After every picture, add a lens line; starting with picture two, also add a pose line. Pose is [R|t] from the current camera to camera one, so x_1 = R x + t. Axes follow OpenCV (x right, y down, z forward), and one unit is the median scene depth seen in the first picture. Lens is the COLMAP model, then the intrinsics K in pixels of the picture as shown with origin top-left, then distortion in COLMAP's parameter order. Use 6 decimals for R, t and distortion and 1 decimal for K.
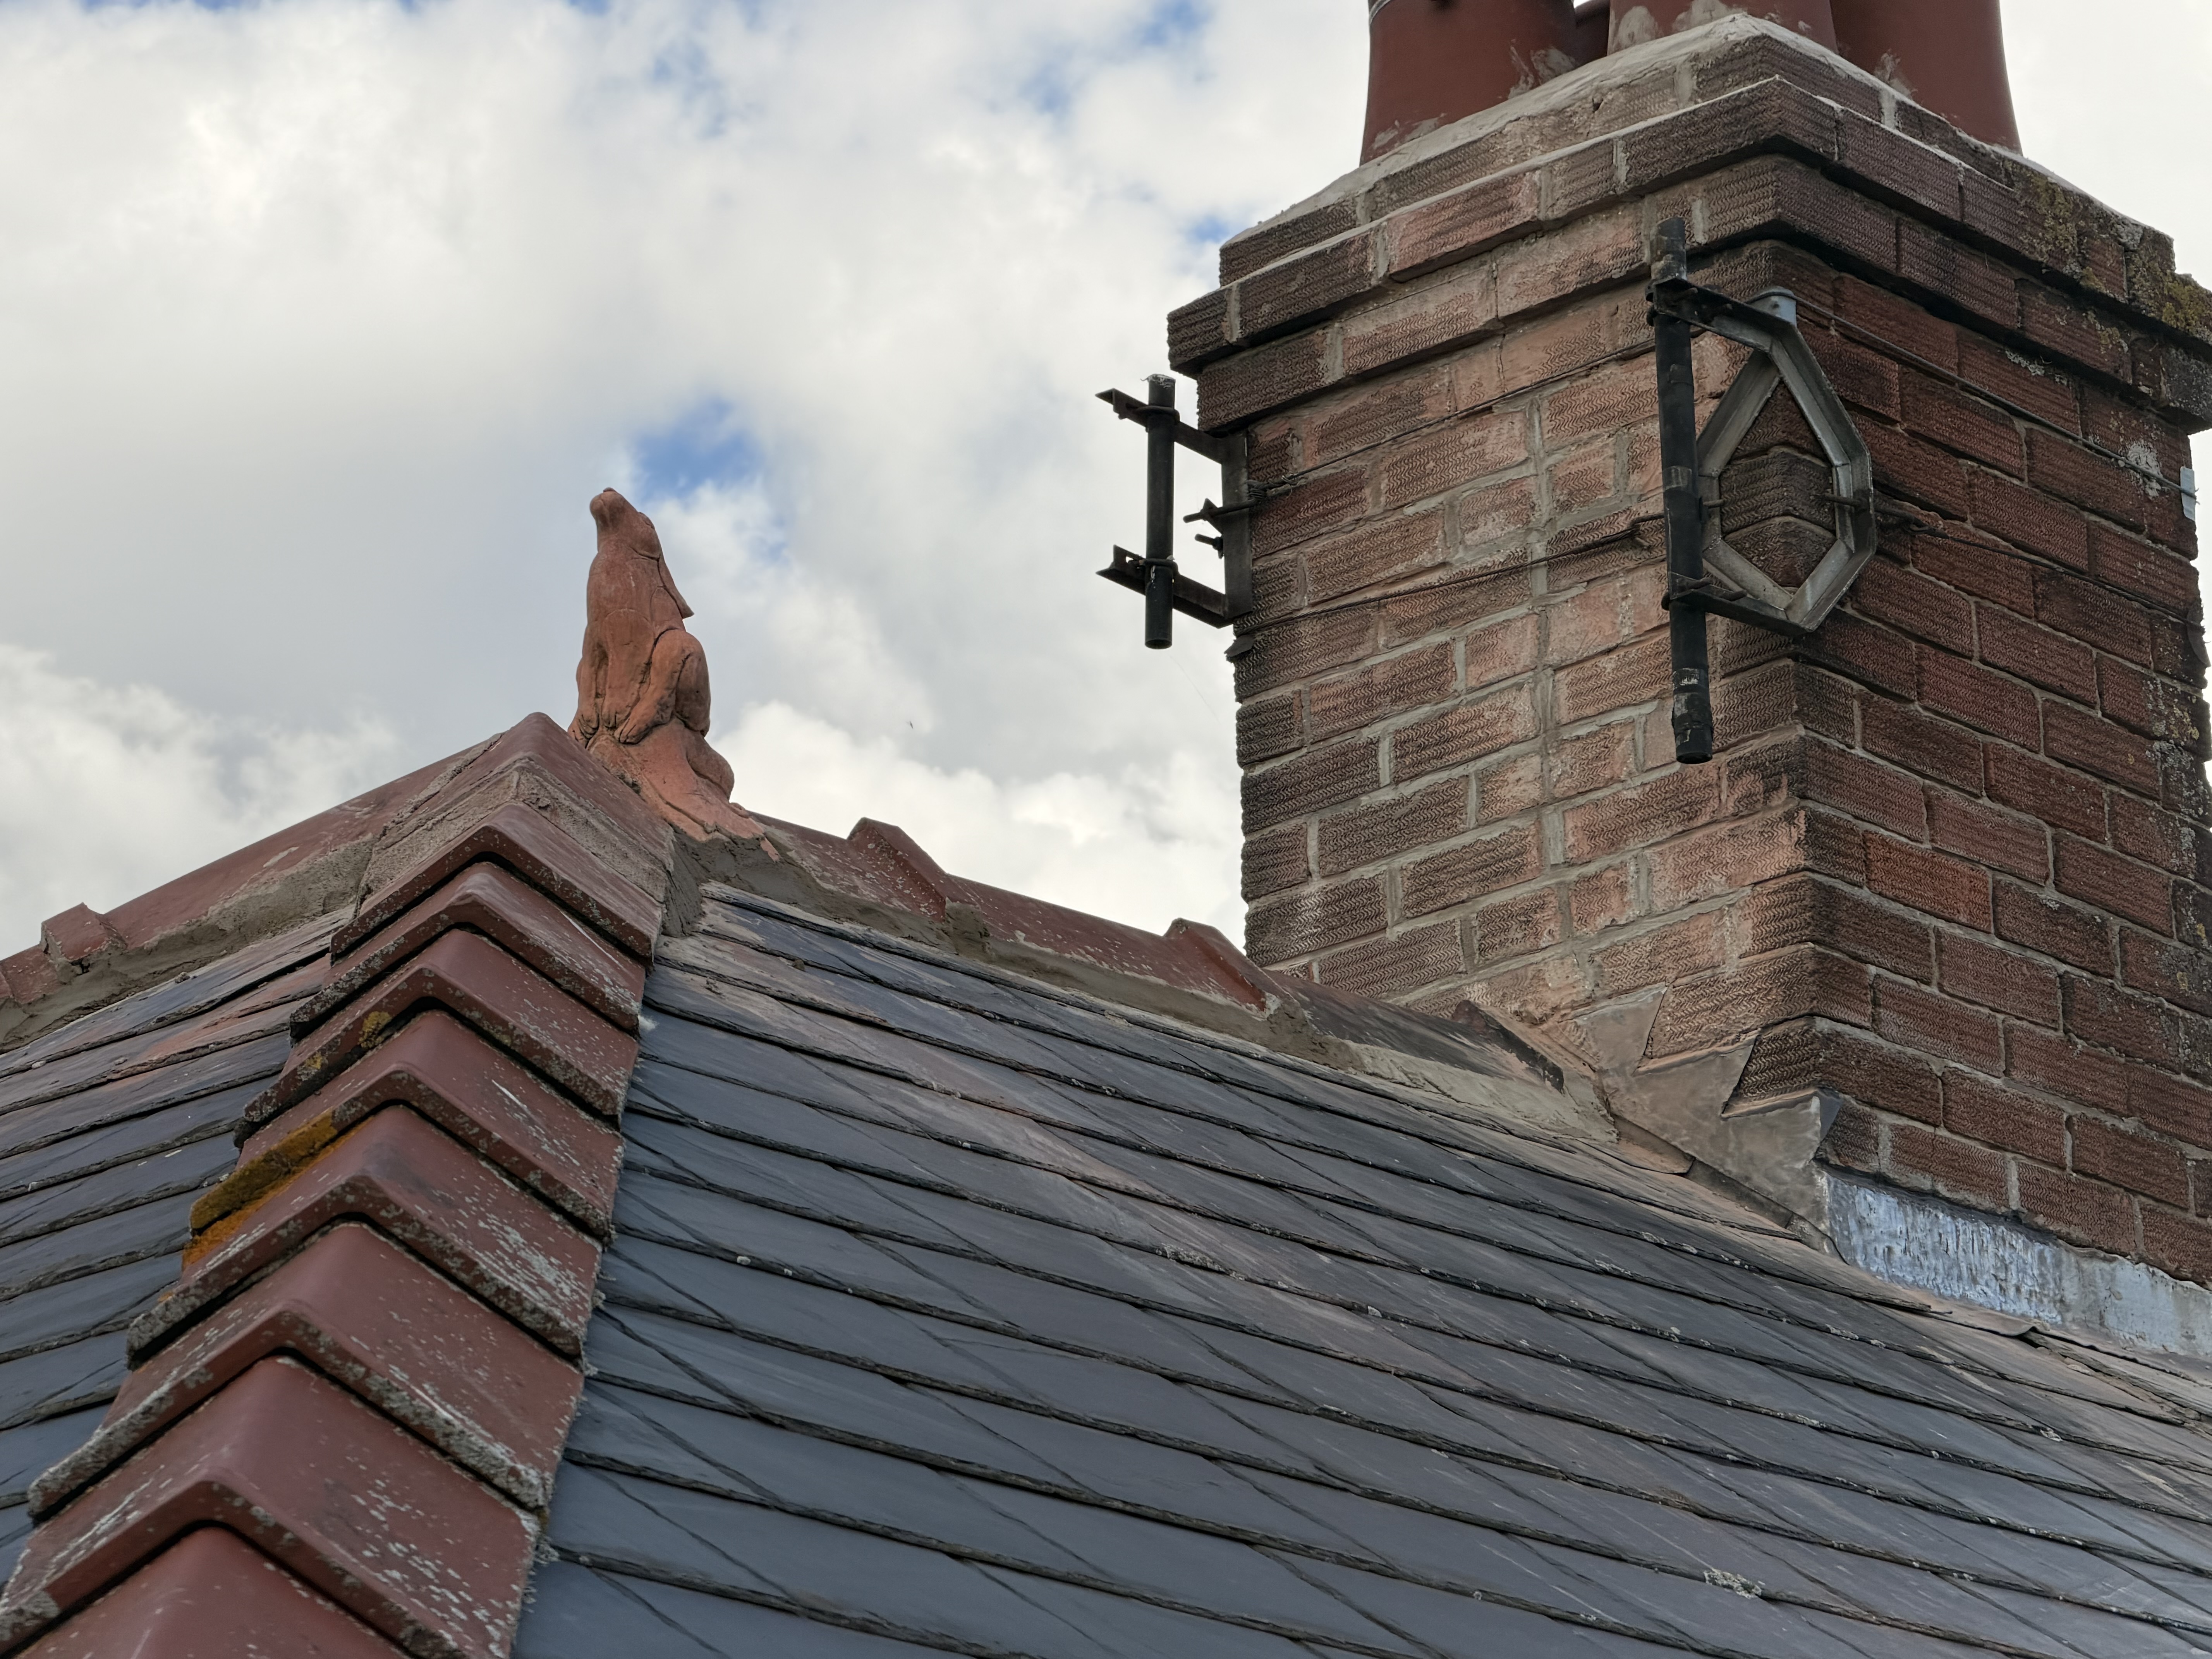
lens RADIAL K [[7644.4, 0, 1104.6], [0, 7644.4, 828.8], [0, 0, 1]] dist [0.140101, 0.000000]
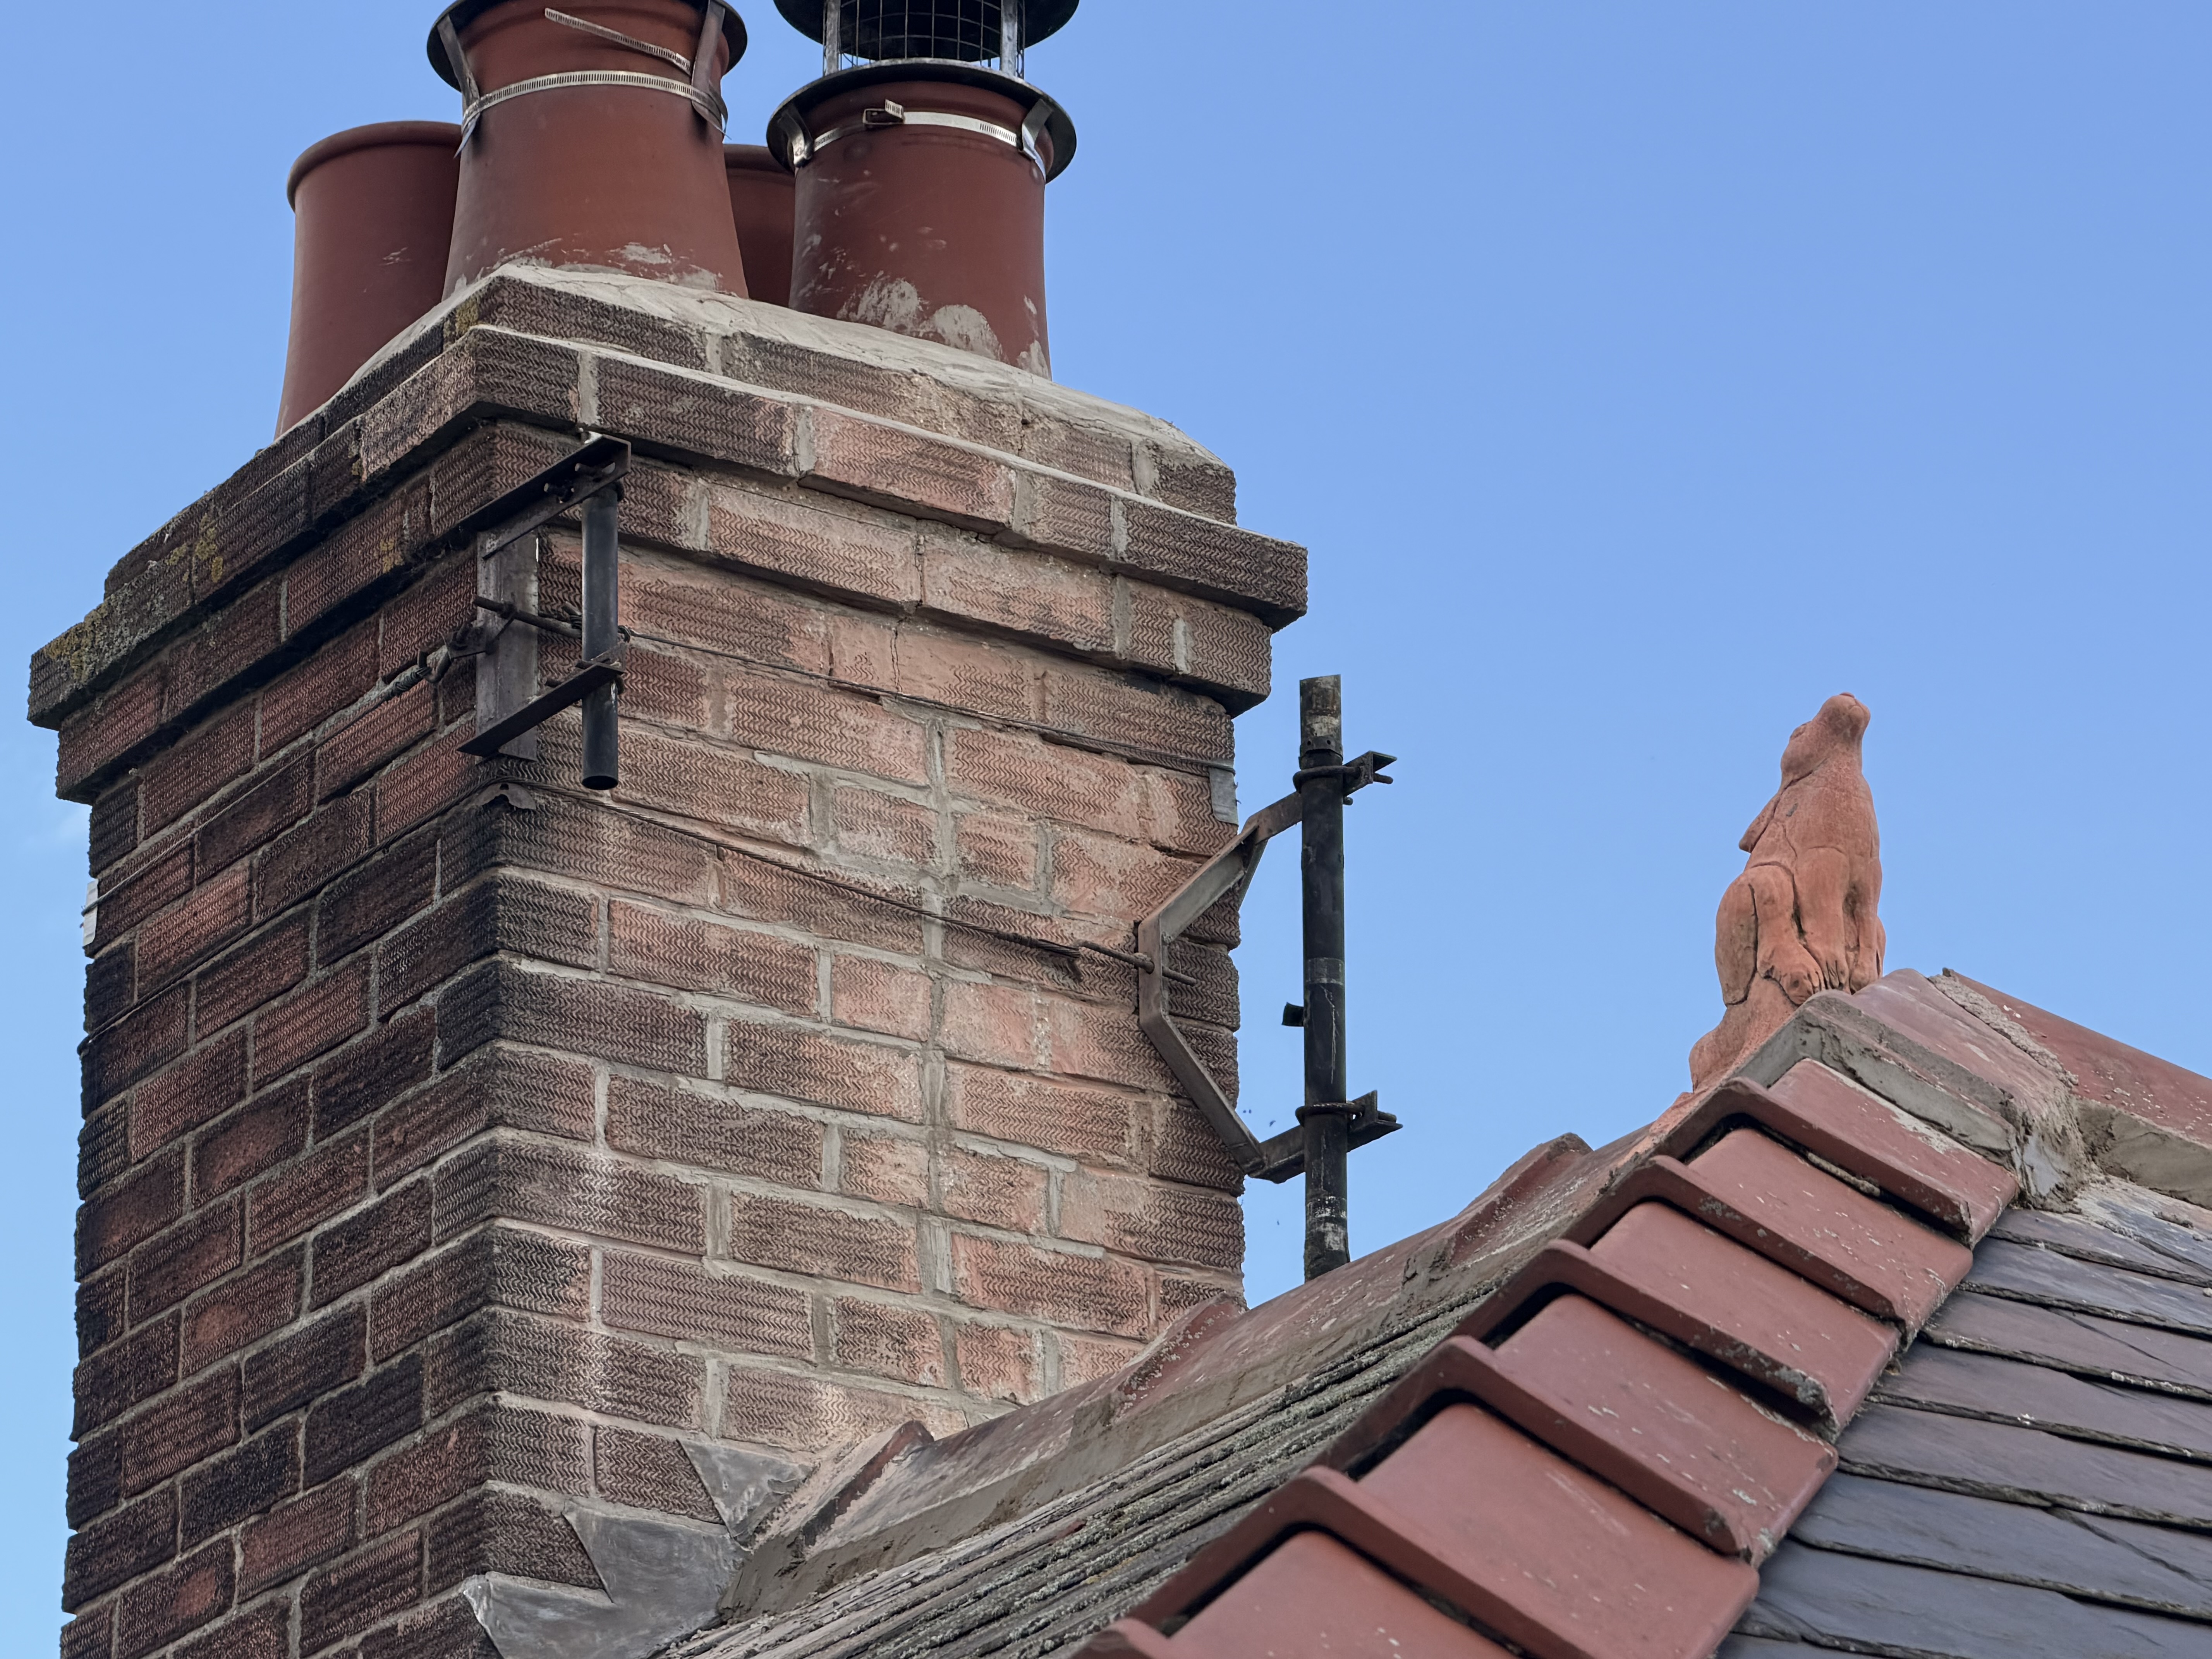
lens RADIAL K [[8881.1, 0, 1107.0], [0, 8881.1, 832.8], [0, 0, 1]] dist [0.497442, 0.000000]
pose [[0.229679, 0.385349, 0.893730, -0.784052], [-0.316071, 0.898040, -0.305980, 0.239528], [-0.920514, -0.212205, 0.328058, 0.670280]]
